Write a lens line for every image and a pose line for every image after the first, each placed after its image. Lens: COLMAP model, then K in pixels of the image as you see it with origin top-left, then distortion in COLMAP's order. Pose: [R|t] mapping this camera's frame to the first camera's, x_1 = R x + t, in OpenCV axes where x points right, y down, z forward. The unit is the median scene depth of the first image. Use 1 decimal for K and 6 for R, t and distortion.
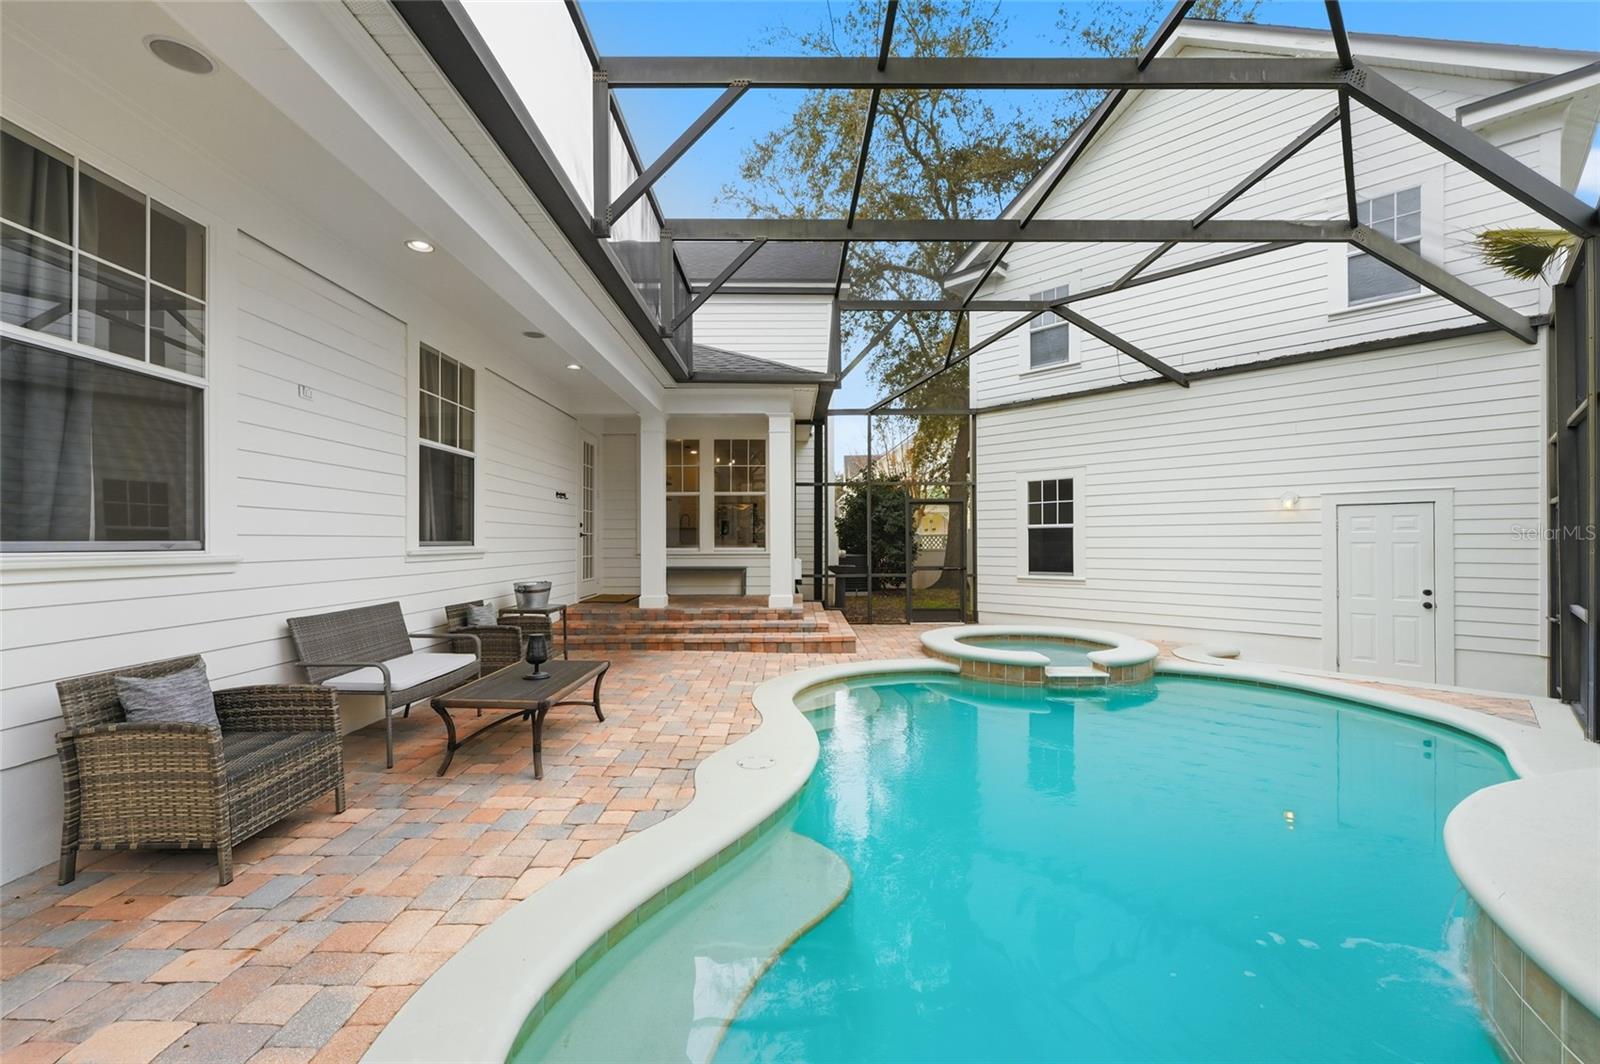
lens RADIAL K [[654.1, 0, 798.3], [0, 654.1, 537.2], [0, 0, 1]] dist [0.001609, -0.000131]
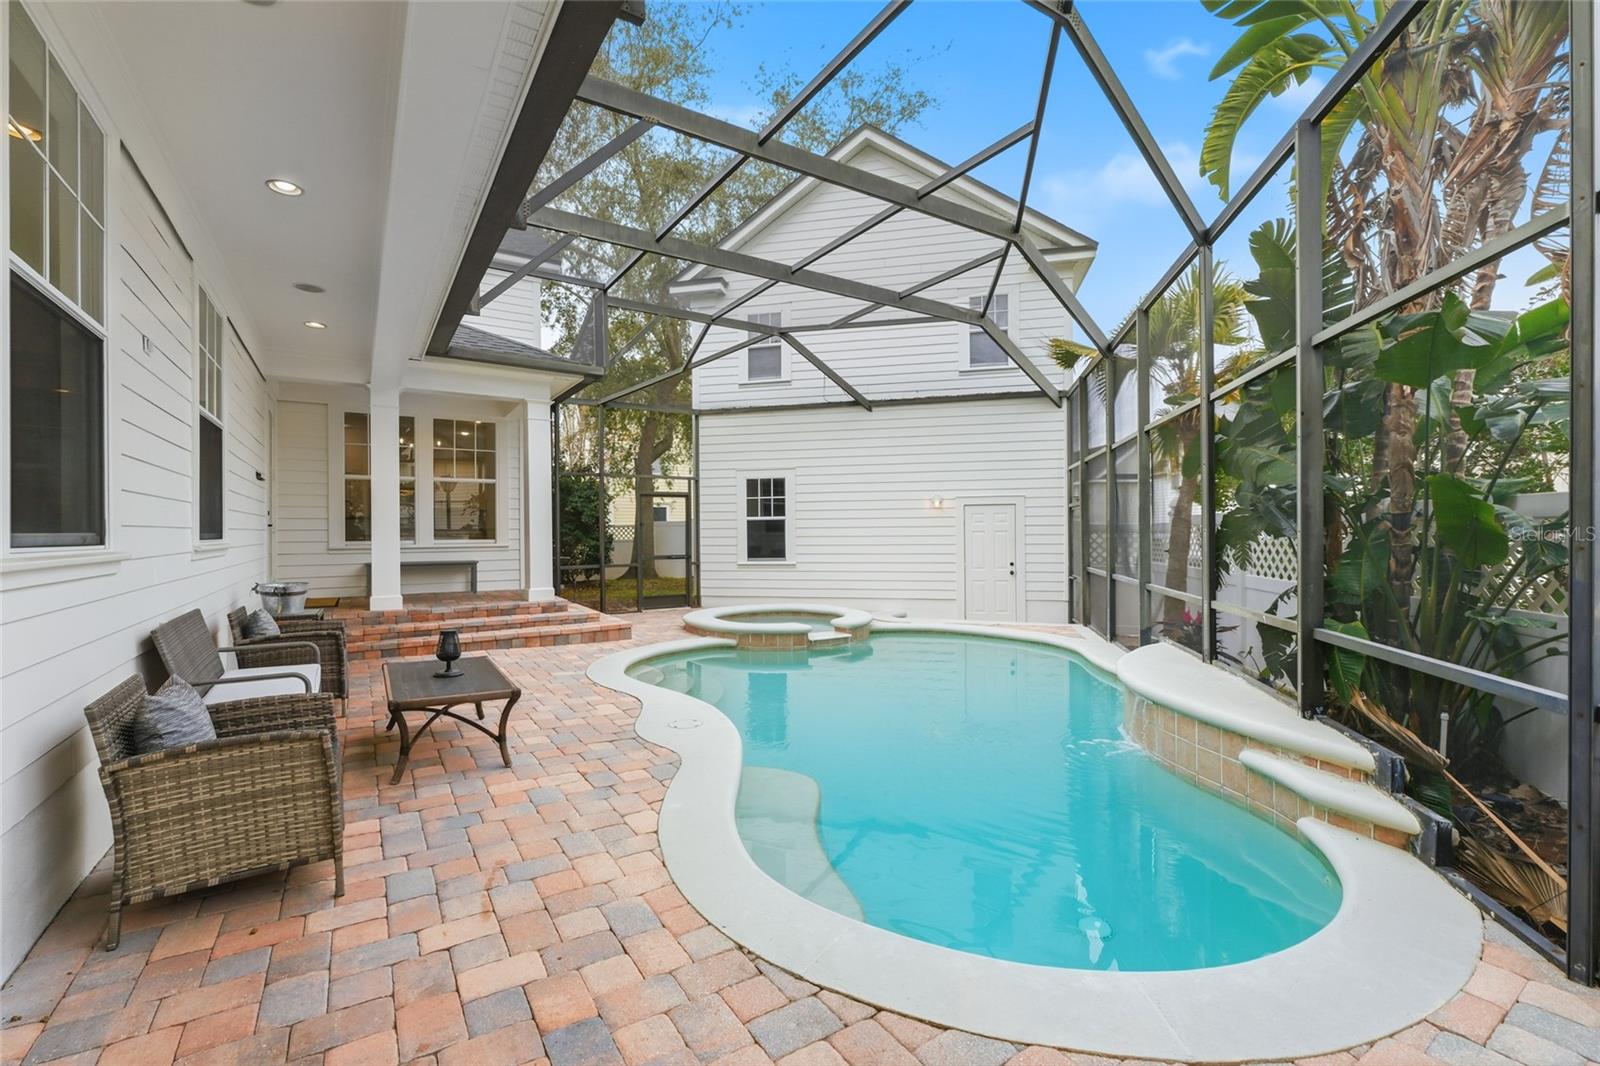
lens RADIAL K [[678.0, 0, 795.8], [0, 678.0, 531.2], [0, 0, 1]] dist [-0.000757, -0.000115]
pose [[0.846533, -0.003417, 0.532326, -0.268611], [0.001389, 0.999990, 0.004211, 0.000765], [-0.532335, -0.002825, 0.846529, -0.055685]]
